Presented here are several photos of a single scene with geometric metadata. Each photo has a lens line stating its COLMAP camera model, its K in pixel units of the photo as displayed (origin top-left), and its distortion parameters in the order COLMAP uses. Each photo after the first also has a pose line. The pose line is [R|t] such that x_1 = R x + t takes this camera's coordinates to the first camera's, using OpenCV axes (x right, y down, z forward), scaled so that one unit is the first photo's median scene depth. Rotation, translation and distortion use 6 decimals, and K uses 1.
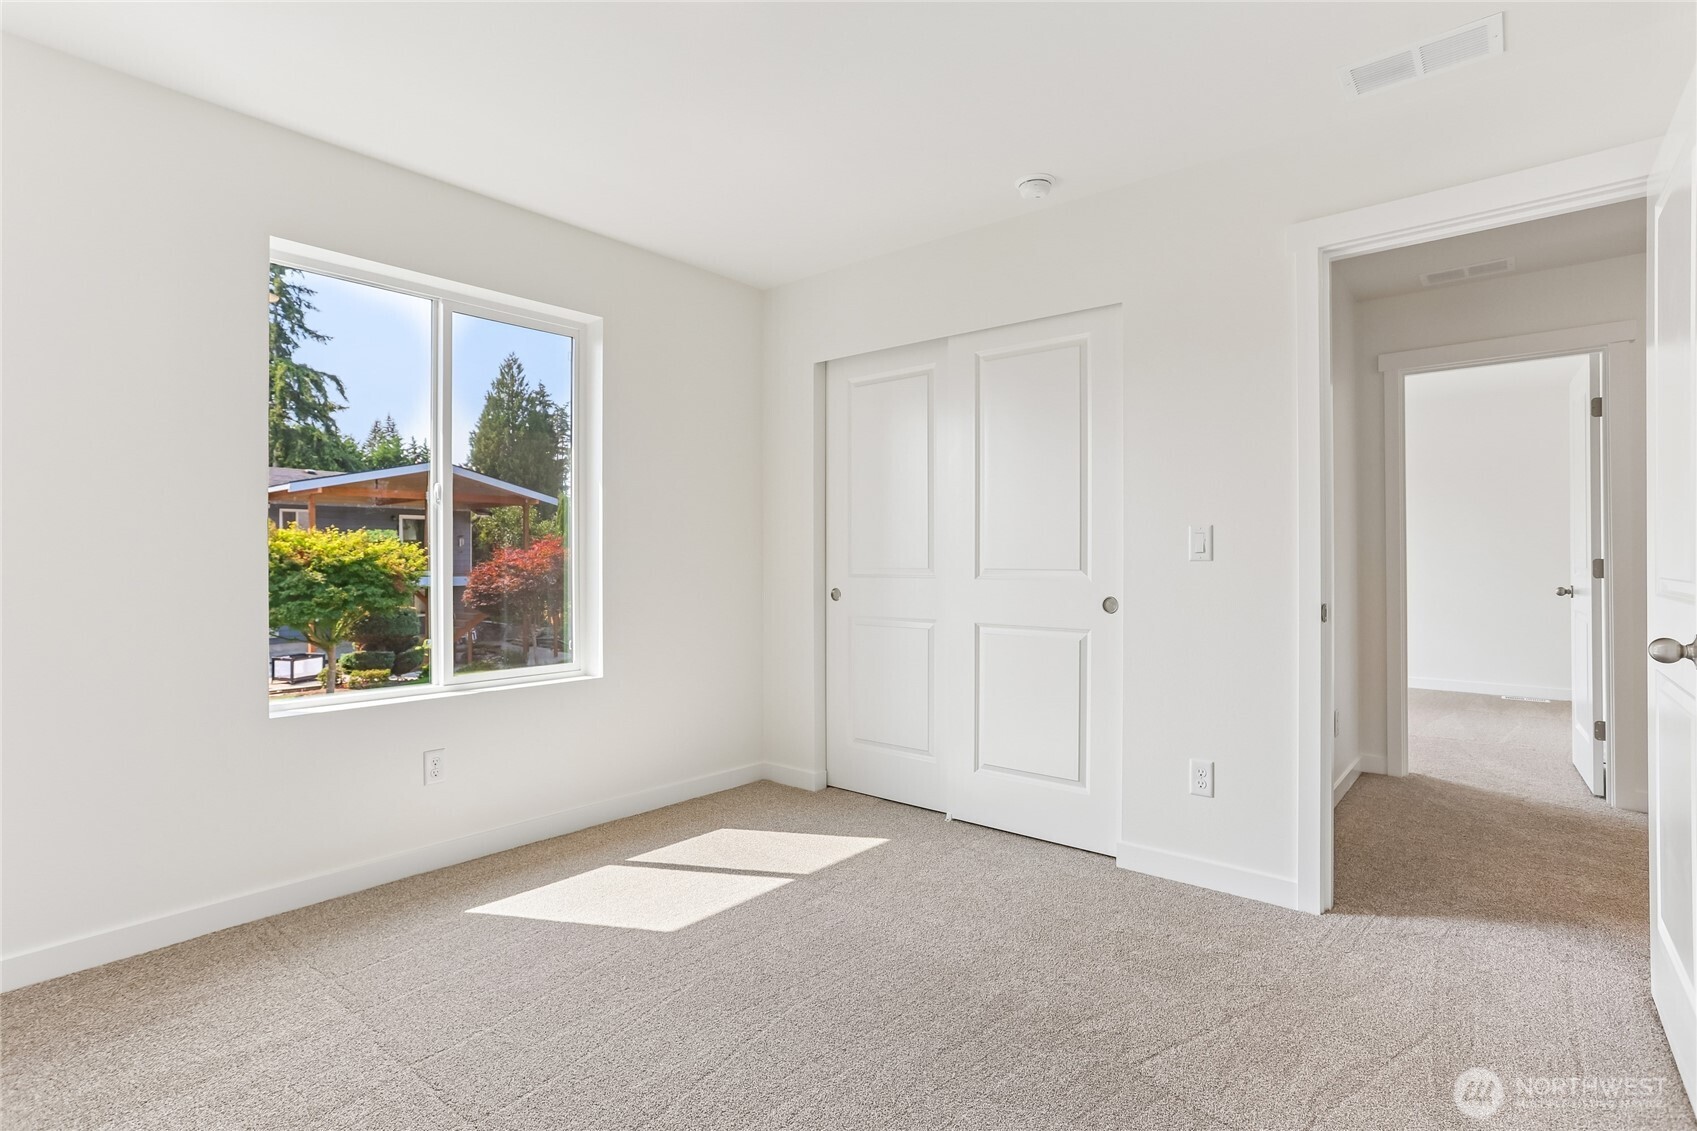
lens RADIAL K [[815.6, 0, 867.8], [0, 815.6, 557.4], [0, 0, 1]] dist [-0.065997, 0.028384]
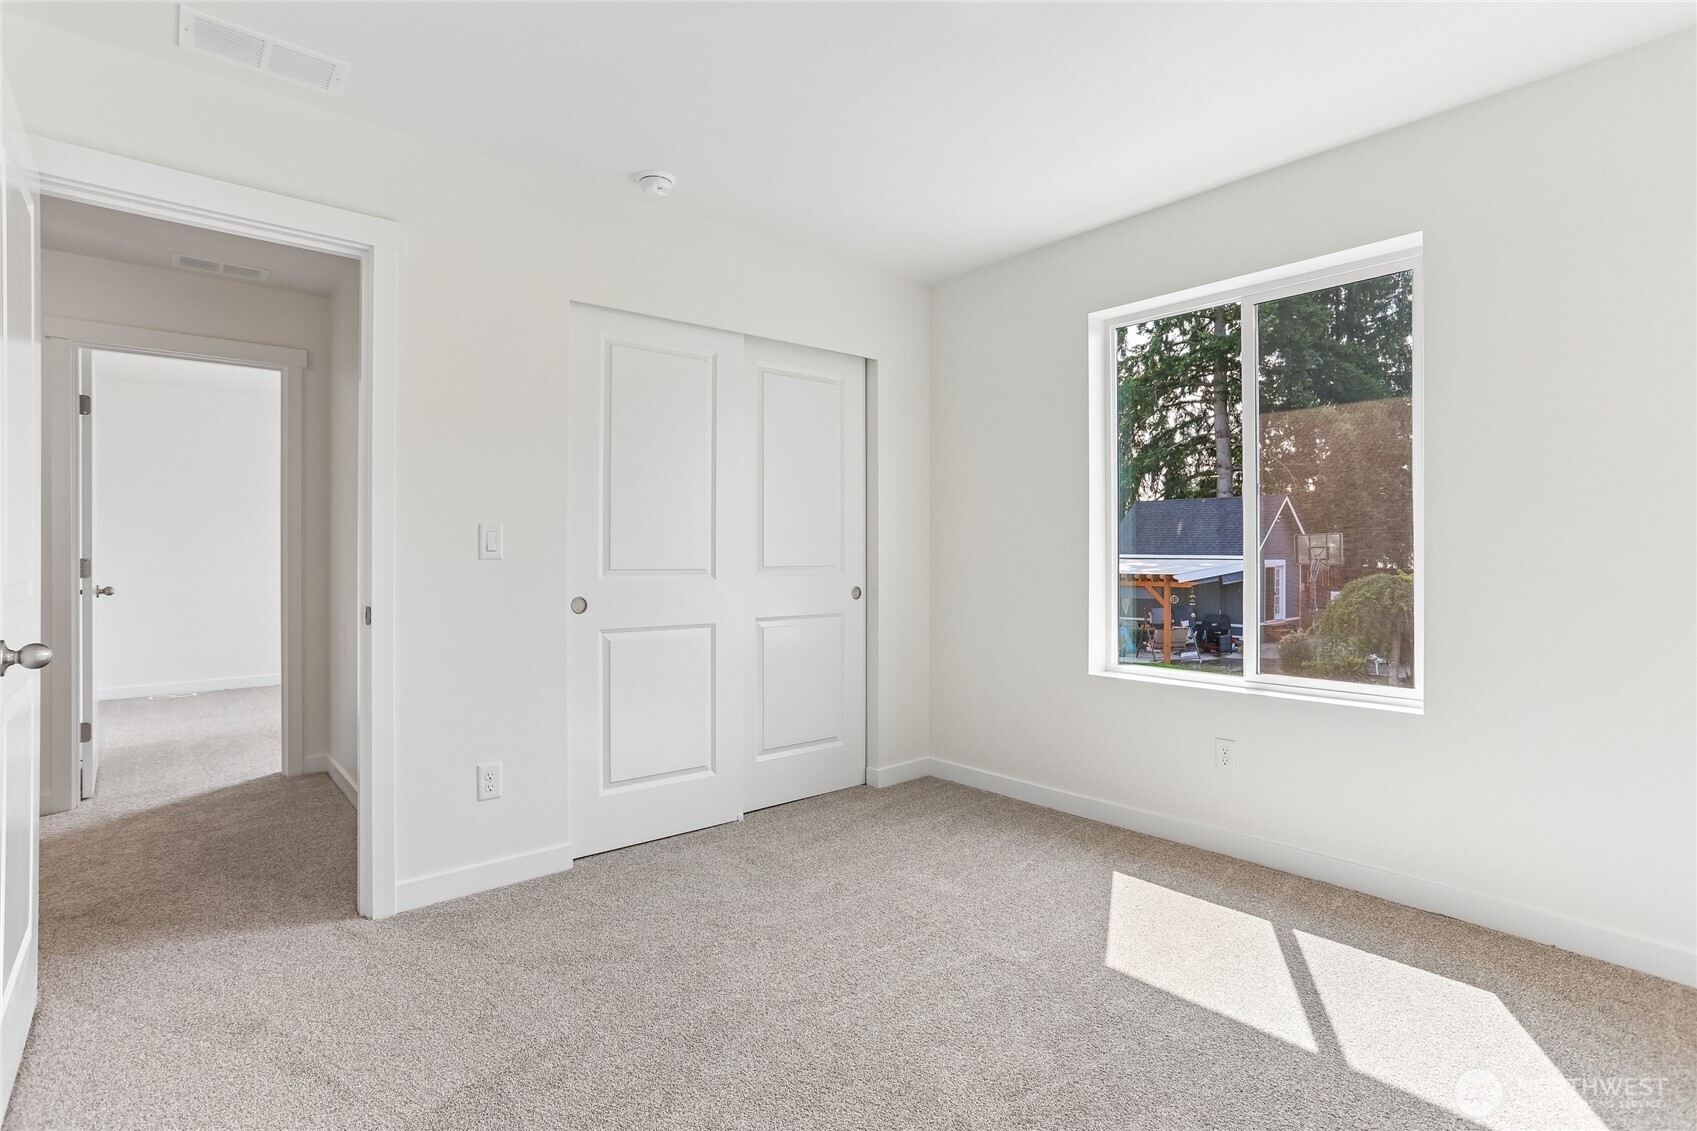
lens RADIAL K [[834.2, 0, 842.6], [0, 834.2, 545.0], [0, 0, 1]] dist [-0.066061, 0.040551]
pose [[-0.181593, -0.008307, -0.983339, 0.617610], [-0.004413, 0.999961, -0.007632, 0.001390], [0.983364, 0.002954, -0.181622, 0.747171]]
